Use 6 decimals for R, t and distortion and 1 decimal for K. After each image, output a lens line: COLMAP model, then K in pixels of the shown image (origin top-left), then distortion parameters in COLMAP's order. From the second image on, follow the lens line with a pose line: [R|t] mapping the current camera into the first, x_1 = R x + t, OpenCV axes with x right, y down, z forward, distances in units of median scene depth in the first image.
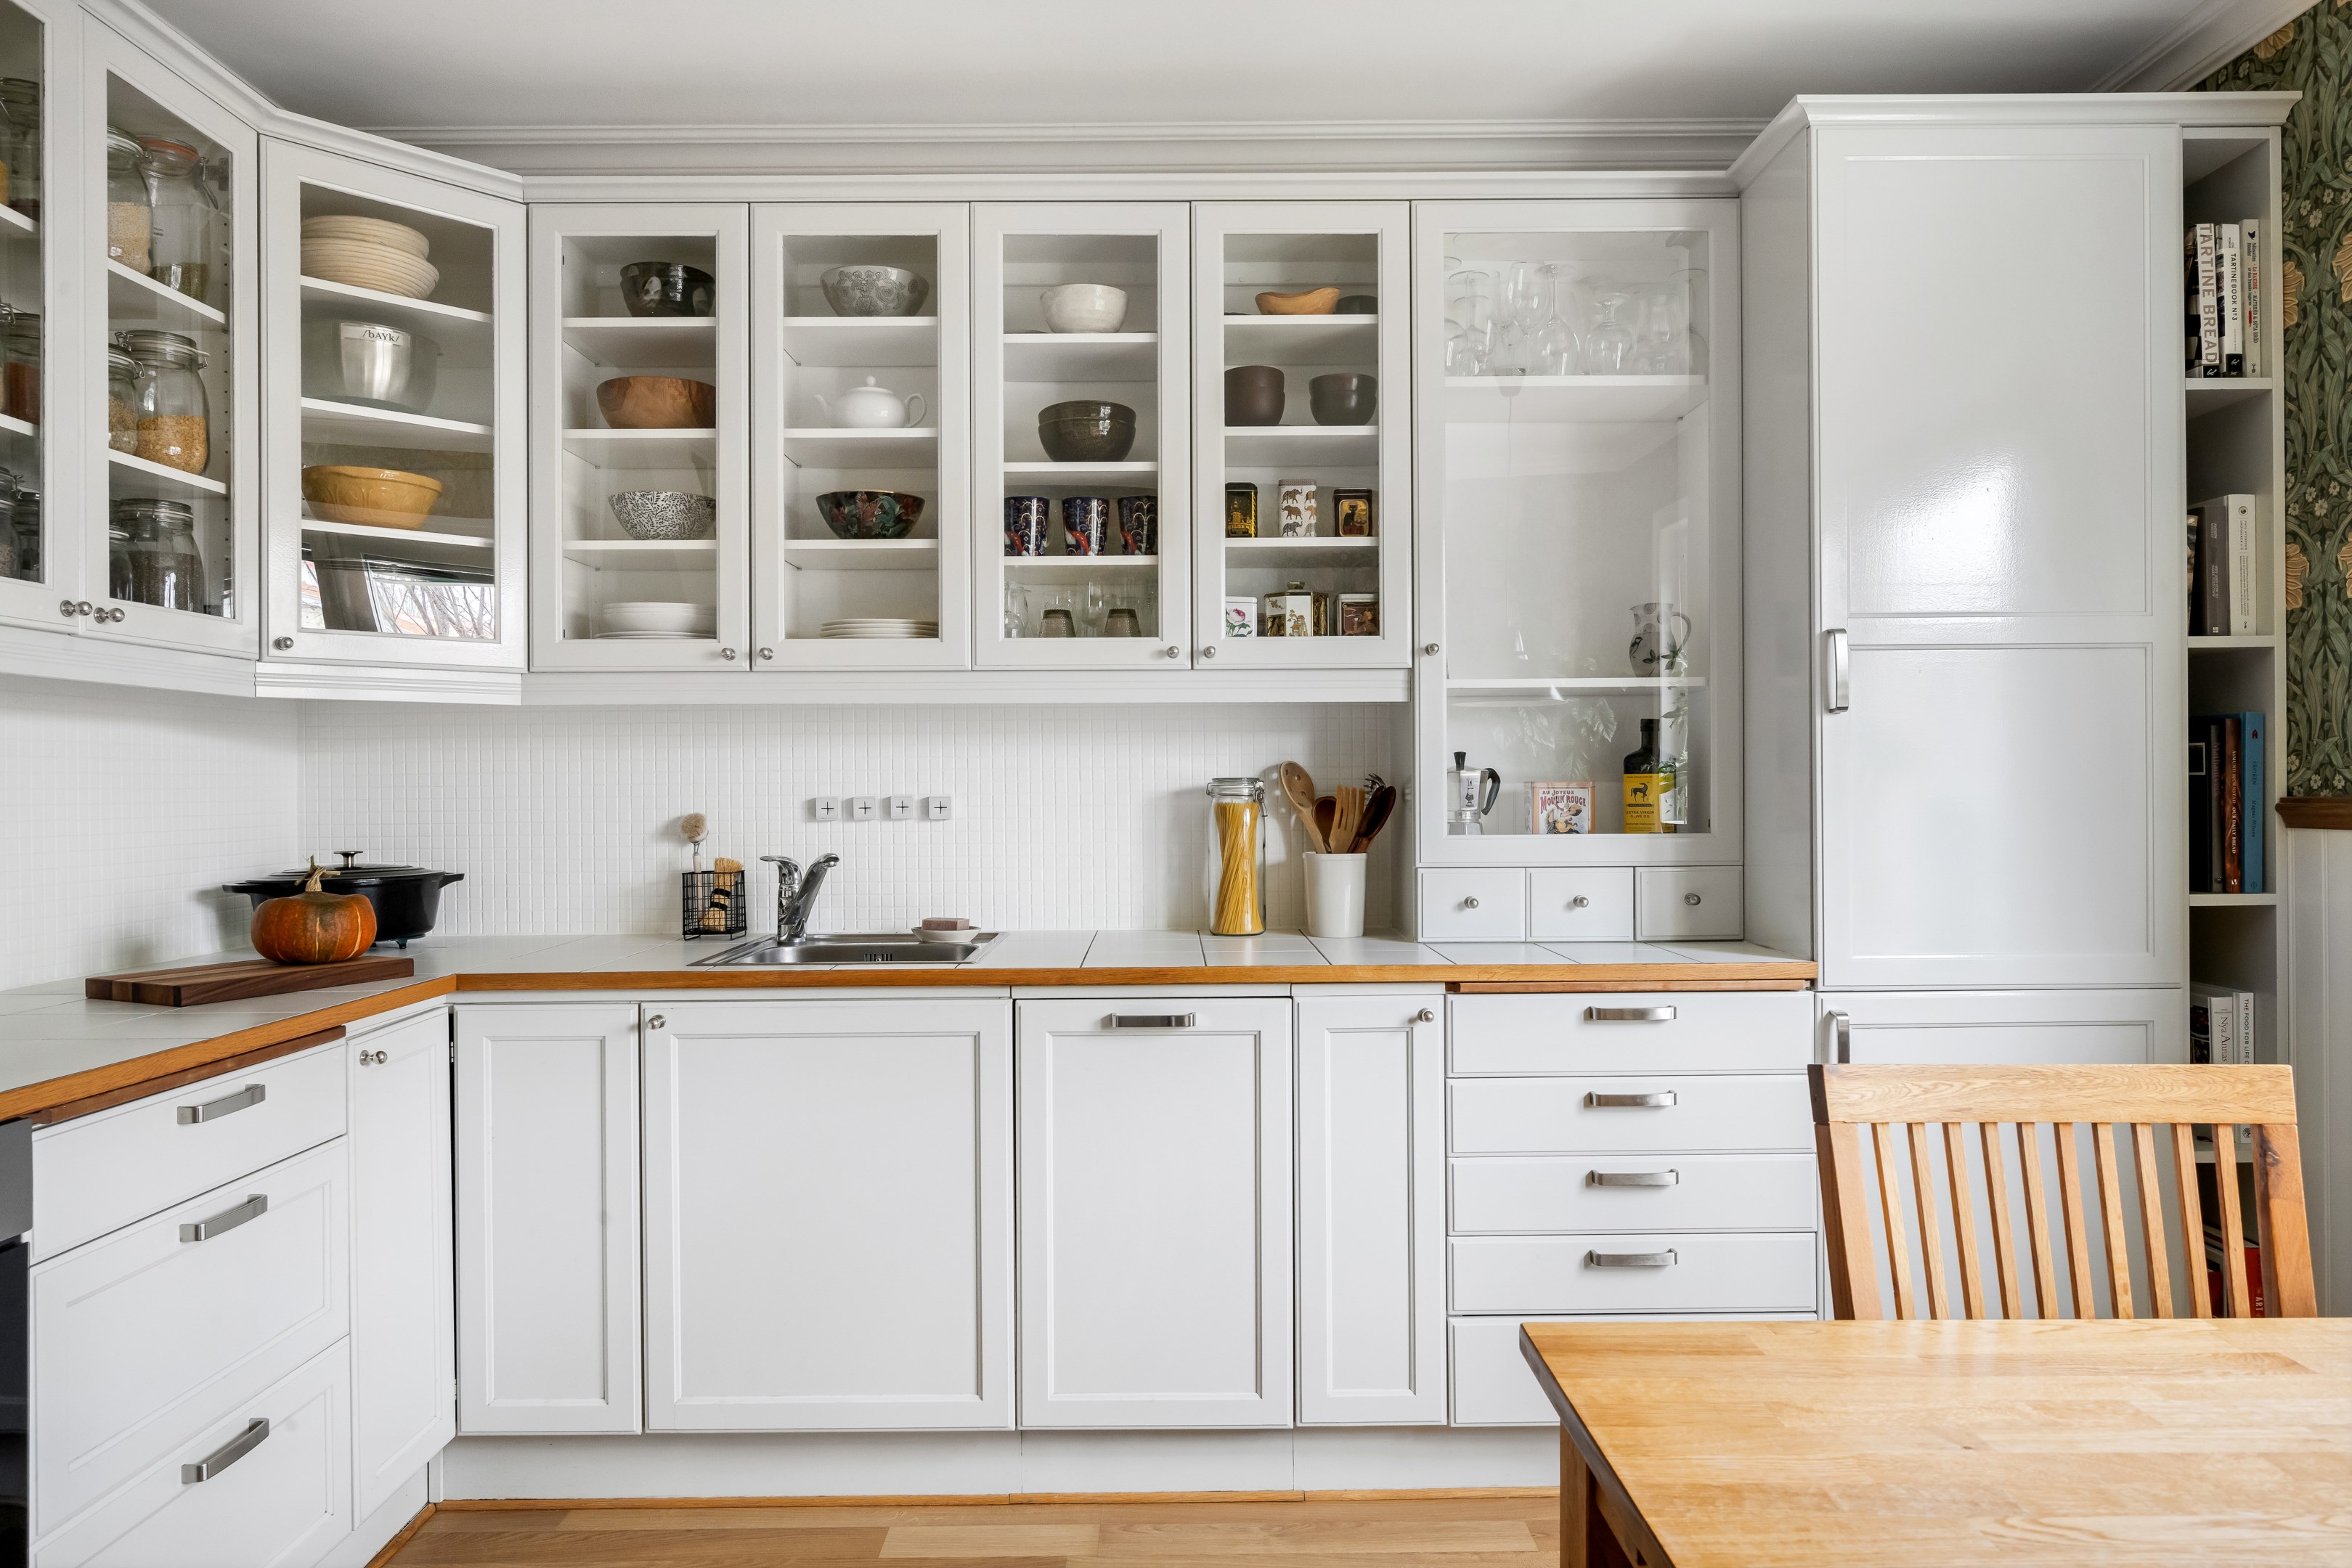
lens RADIAL K [[1510.7, 0, 1176.9], [0, 1510.7, 788.3], [0, 0, 1]] dist [0.000505, -0.000137]
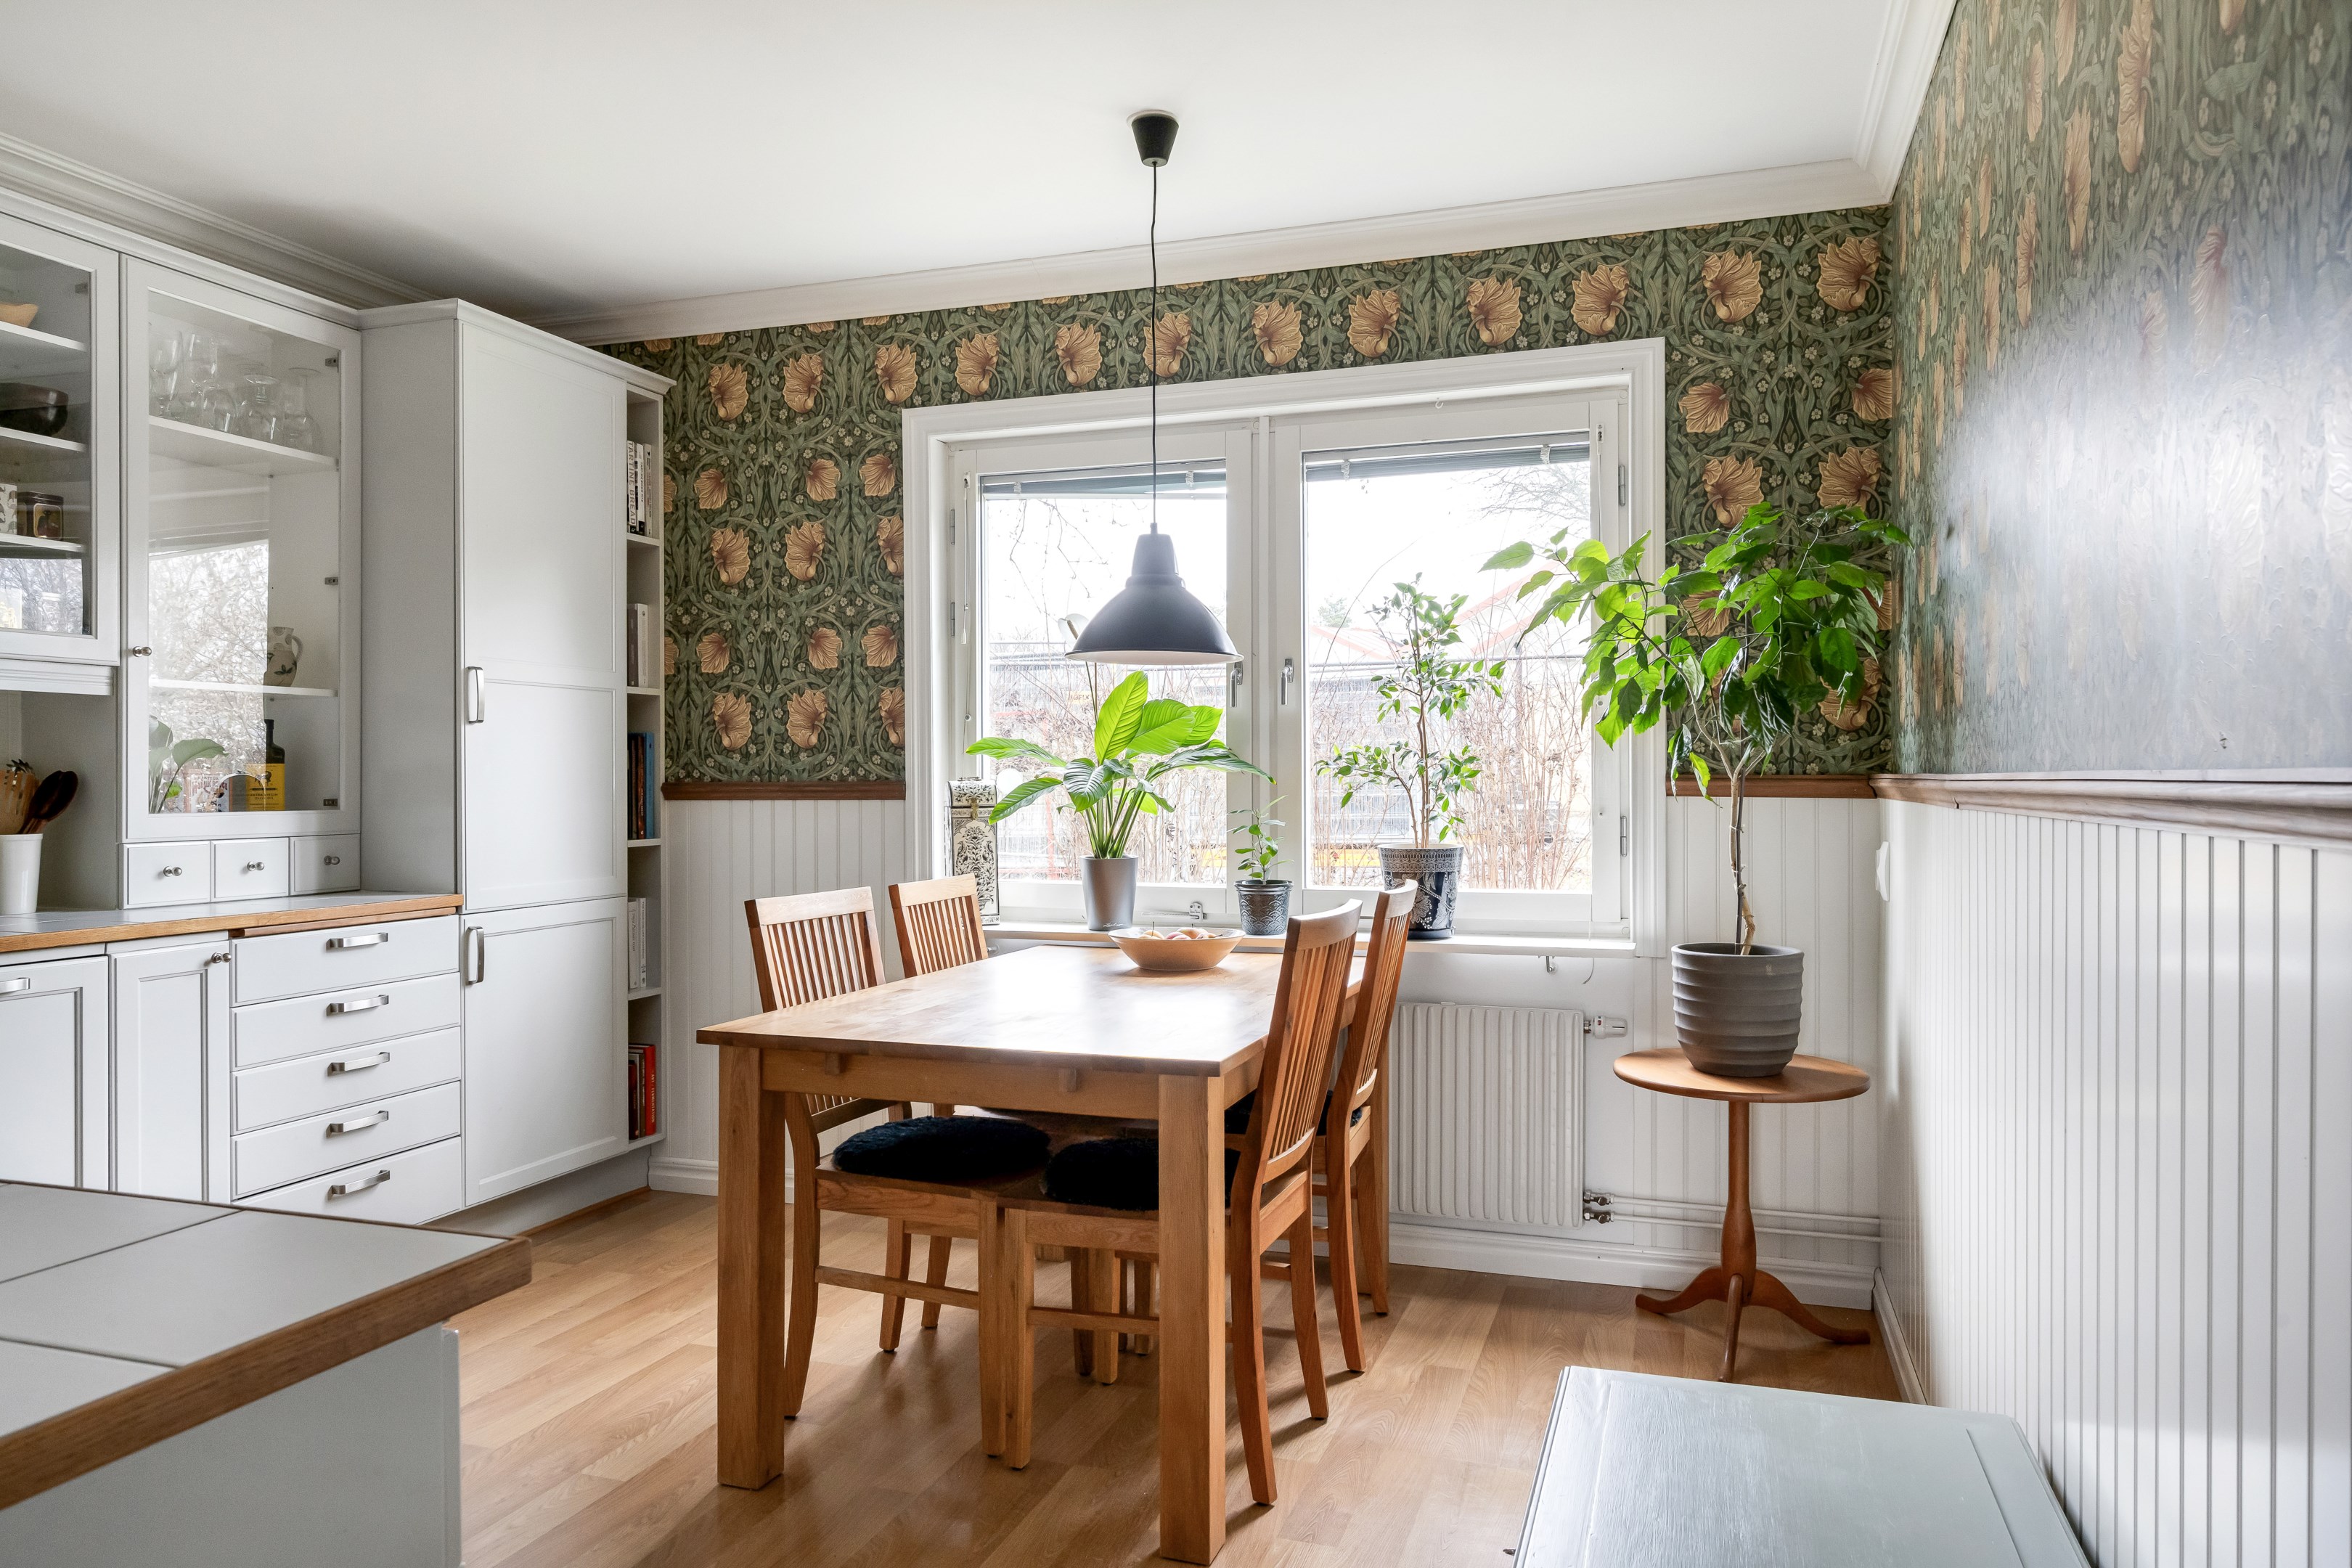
lens RADIAL K [[1510.9, 0, 1180.0], [0, 1510.9, 786.1], [0, 0, 1]] dist [0.000505, -0.000137]
pose [[0.331918, 0.002333, 0.943305, -0.706589], [0.002494, 0.999991, -0.003351, 0.017172], [-0.943305, 0.003465, 0.331910, -0.133612]]
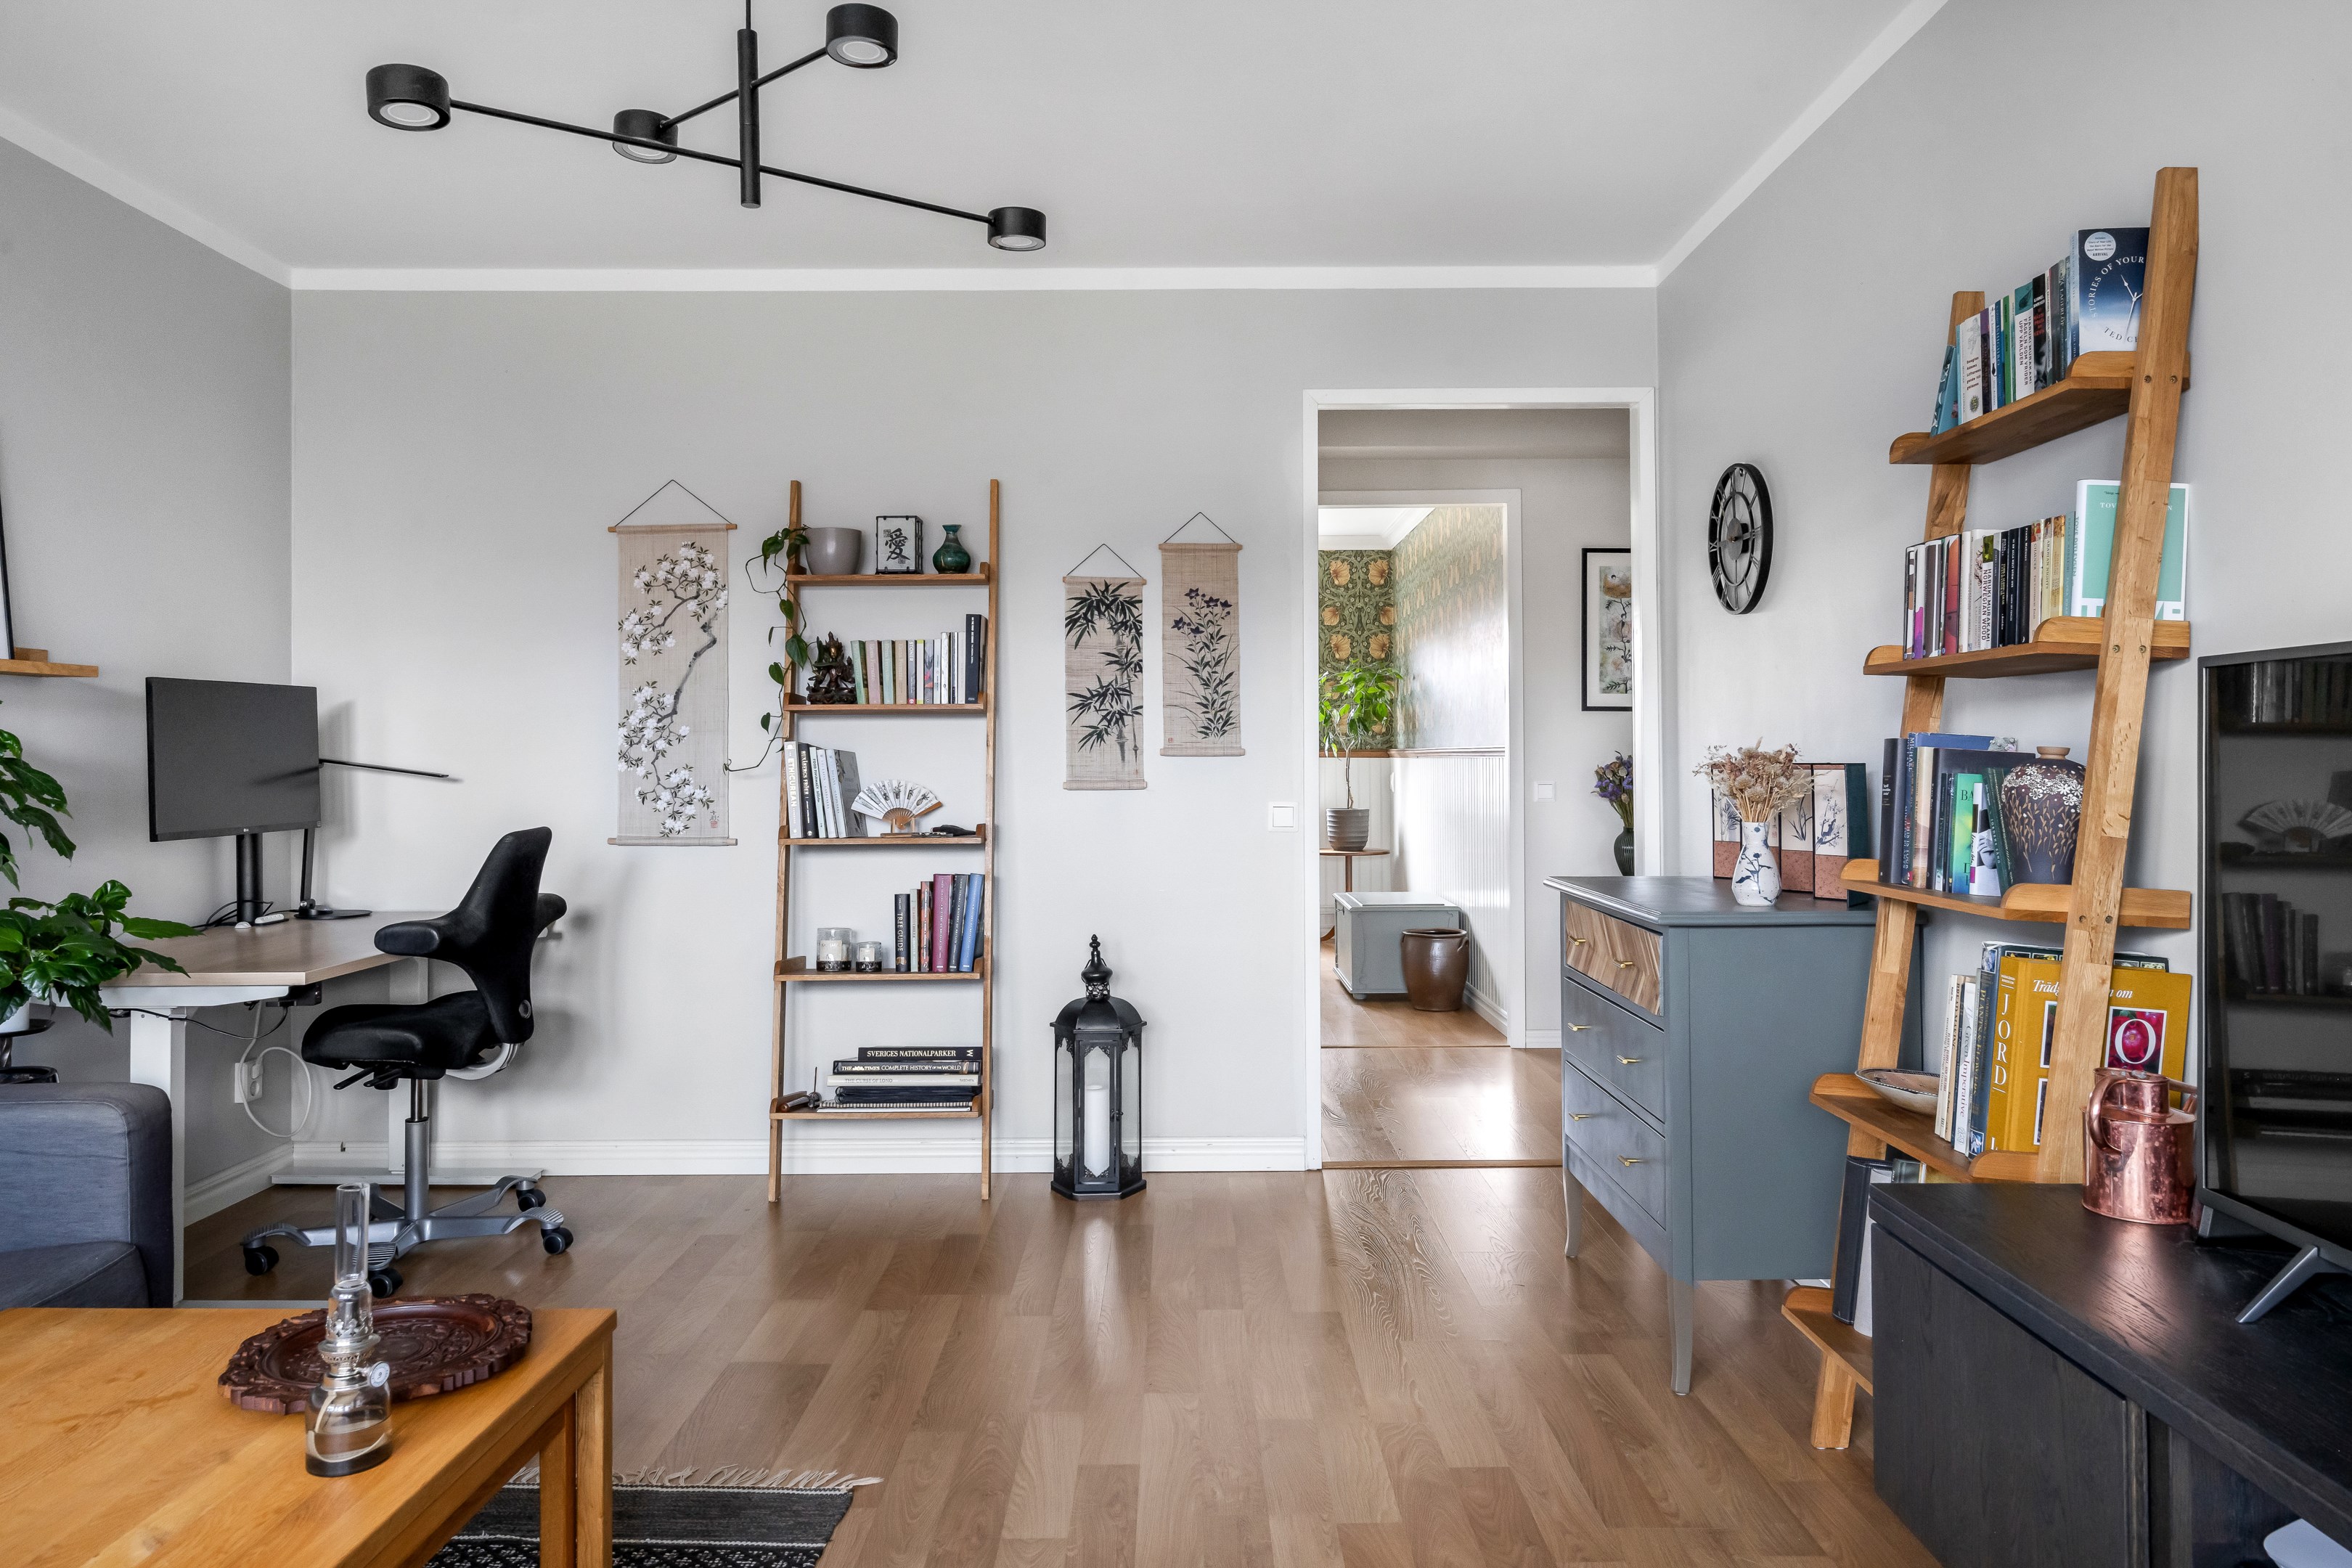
lens RADIAL K [[1510.9, 0, 1175.3], [0, 1510.9, 778.7], [0, 0, 1]] dist [0.000505, -0.000137]
pose [[0.004274, -0.005491, 0.999976, -2.001095], [0.010426, 0.999931, 0.005446, 0.035963], [-0.999937, 0.010403, 0.004331, 0.078609]]
